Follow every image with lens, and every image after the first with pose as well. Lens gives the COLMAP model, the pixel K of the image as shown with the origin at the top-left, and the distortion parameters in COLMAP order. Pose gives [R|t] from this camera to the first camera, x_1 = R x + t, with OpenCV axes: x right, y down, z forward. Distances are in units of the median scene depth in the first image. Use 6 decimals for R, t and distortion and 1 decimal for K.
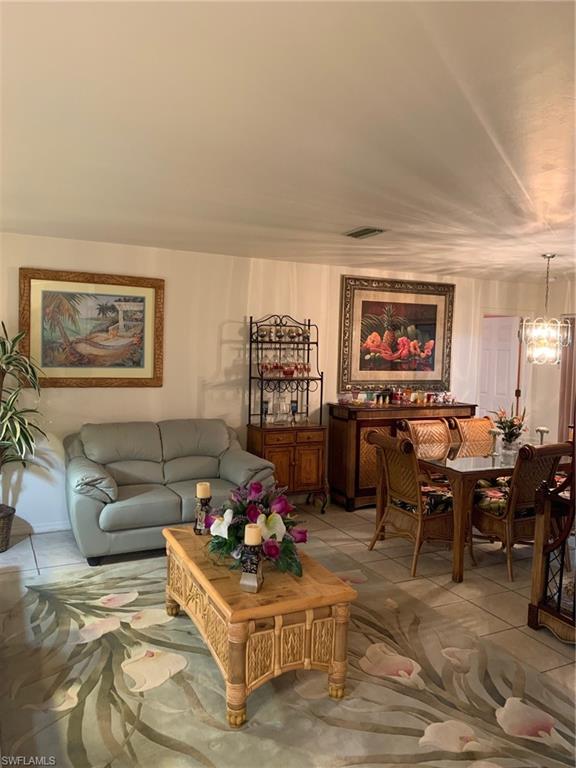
lens RADIAL K [[590.4, 0, 286.1], [0, 590.4, 373.2], [0, 0, 1]] dist [0.037169, -0.048948]
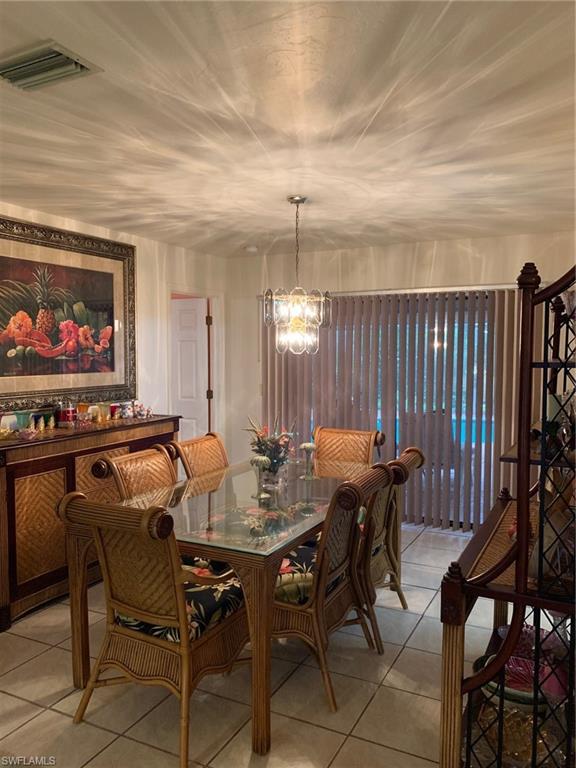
lens RADIAL K [[590.4, 0, 292.7], [0, 590.4, 387.6], [0, 0, 1]] dist [0.037169, -0.048948]
pose [[0.792933, -0.063913, 0.605948, -0.001125], [0.048835, 0.997950, 0.041355, -0.003873], [-0.607349, -0.003200, 0.794429, 0.364391]]
